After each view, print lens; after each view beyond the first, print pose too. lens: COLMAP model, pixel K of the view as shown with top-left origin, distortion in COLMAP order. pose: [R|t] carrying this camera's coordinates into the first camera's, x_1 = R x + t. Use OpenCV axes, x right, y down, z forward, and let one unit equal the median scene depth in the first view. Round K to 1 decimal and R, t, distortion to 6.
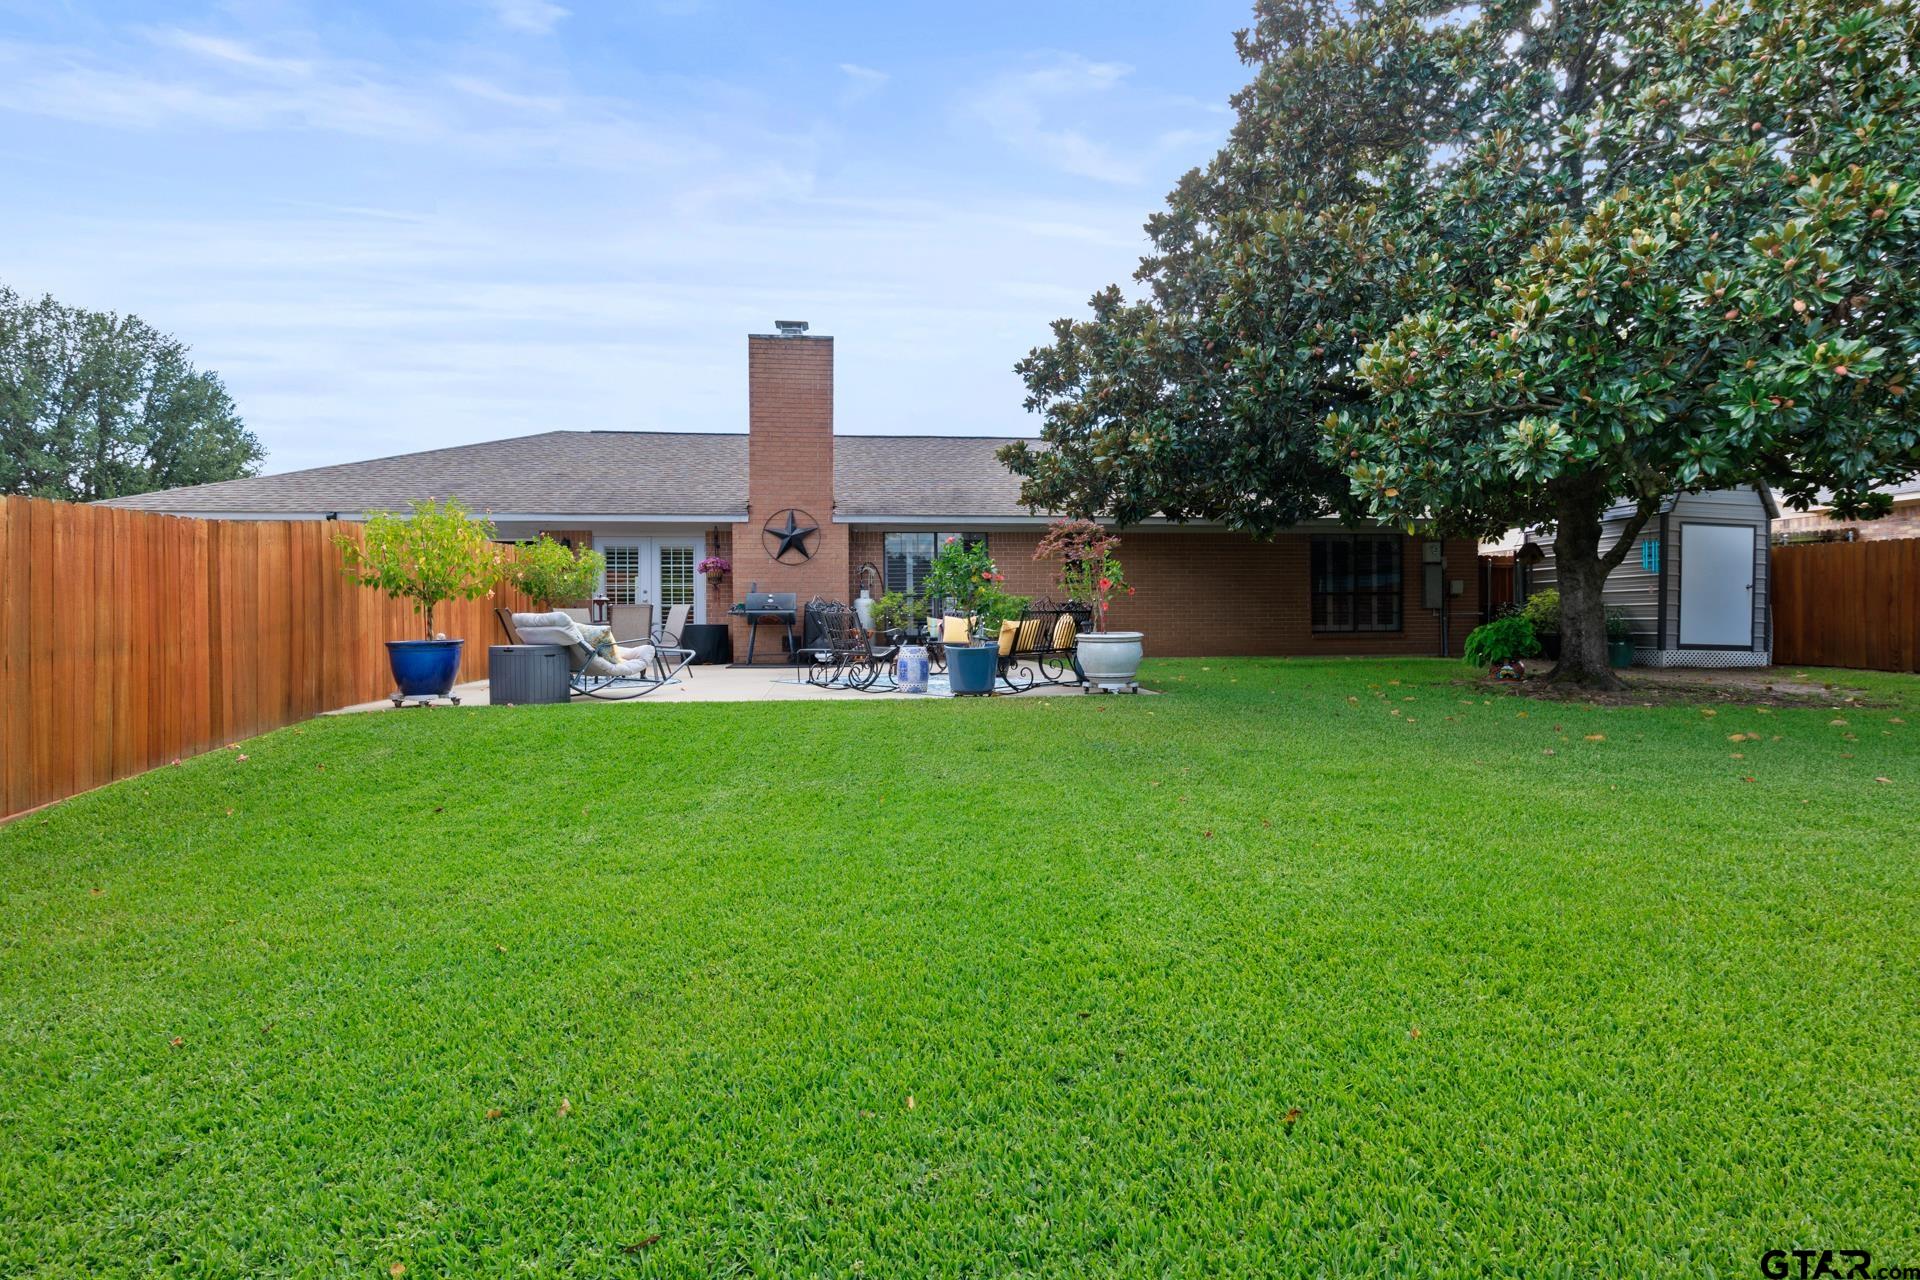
lens RADIAL K [[966.7, 0, 957.6], [0, 966.7, 589.2], [0, 0, 1]] dist [0.000882, -0.006691]
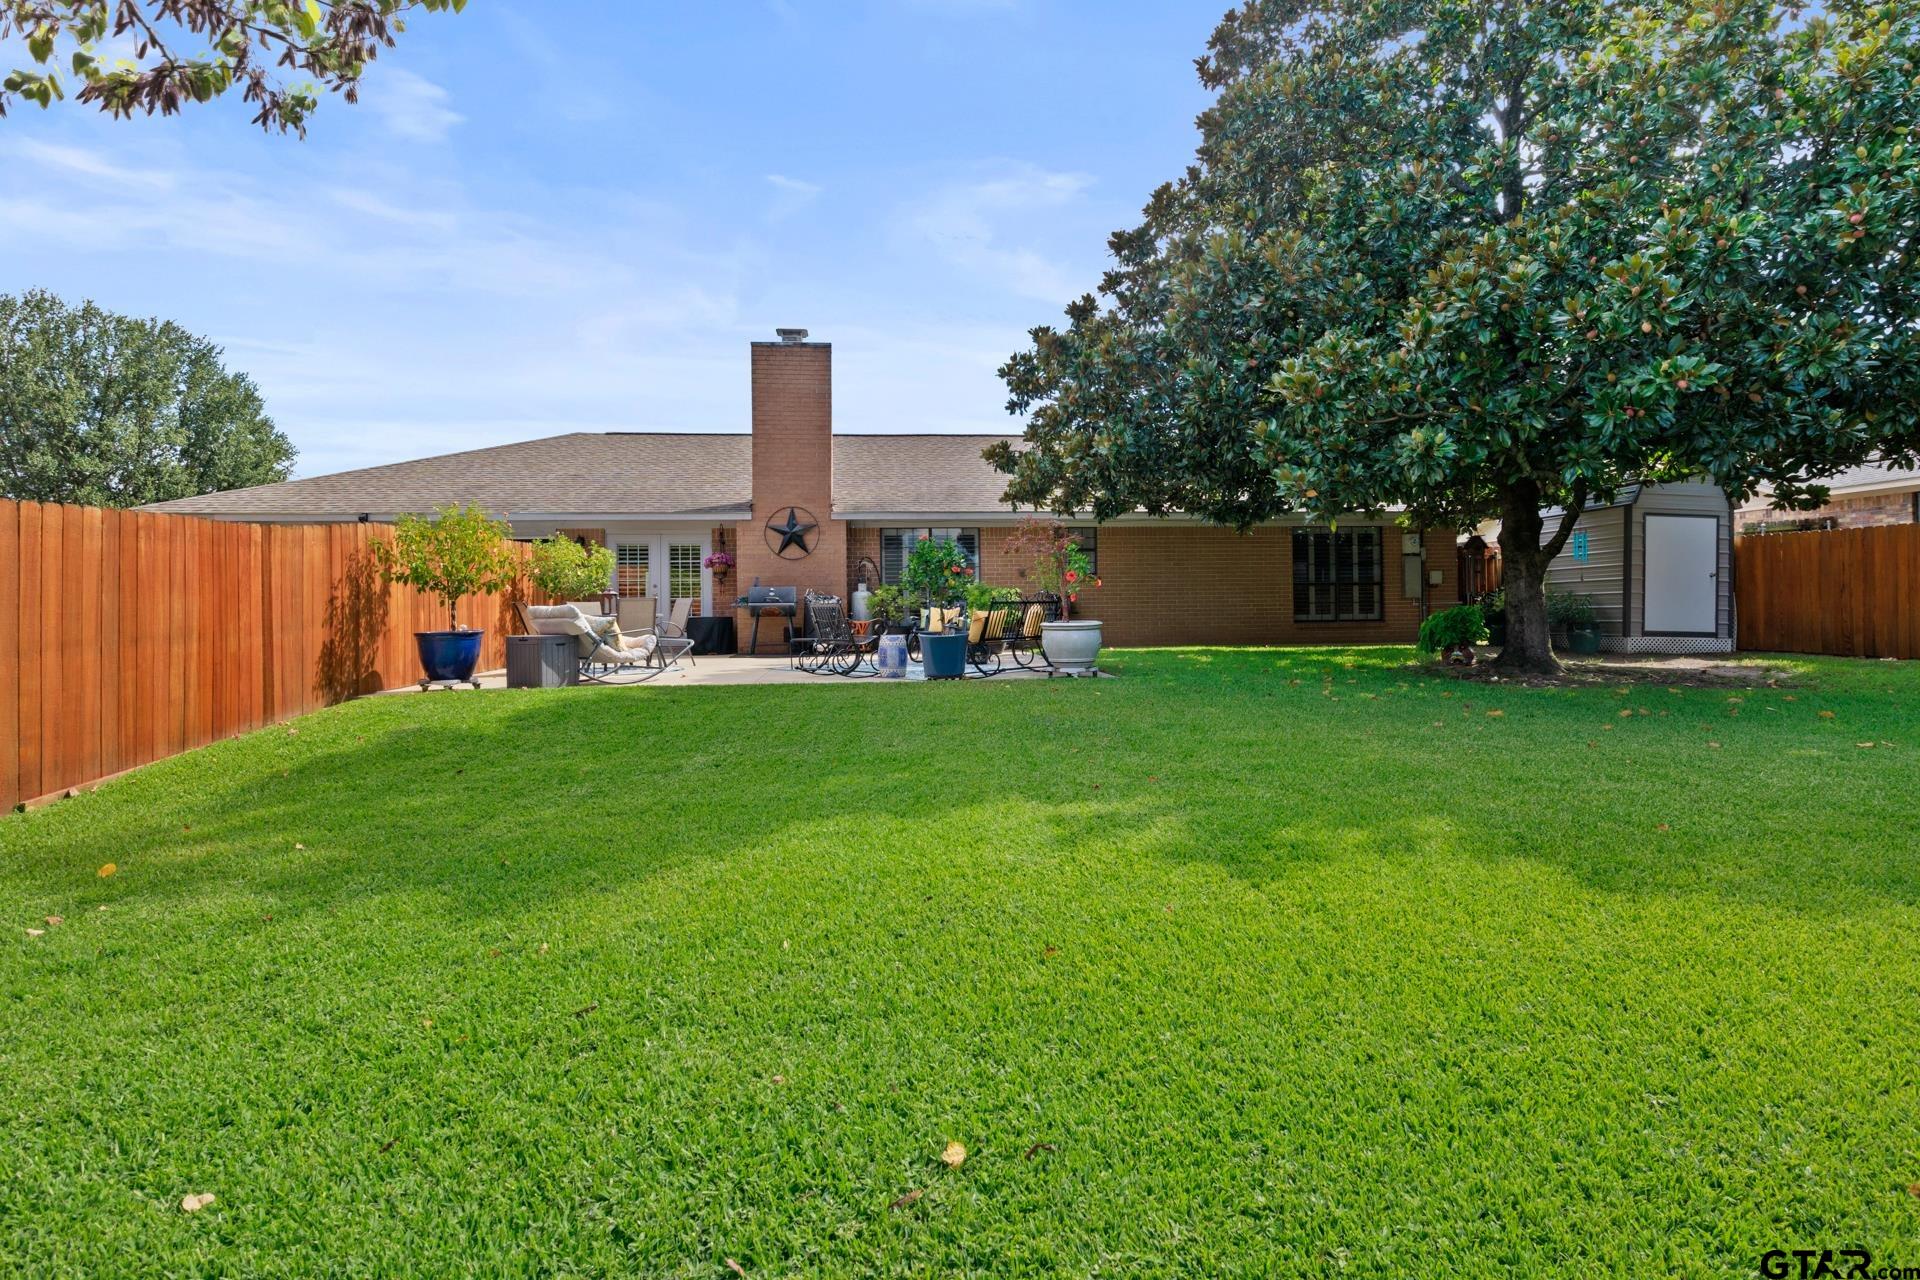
lens RADIAL K [[982.6, 0, 959.7], [0, 982.6, 571.7], [0, 0, 1]] dist [-0.003106, -0.000834]
pose [[0.999676, -0.005913, -0.024744, 0.052941], [0.005657, 0.999930, -0.010397, -0.000012], [0.024803, 0.010253, 0.999640, -0.094224]]
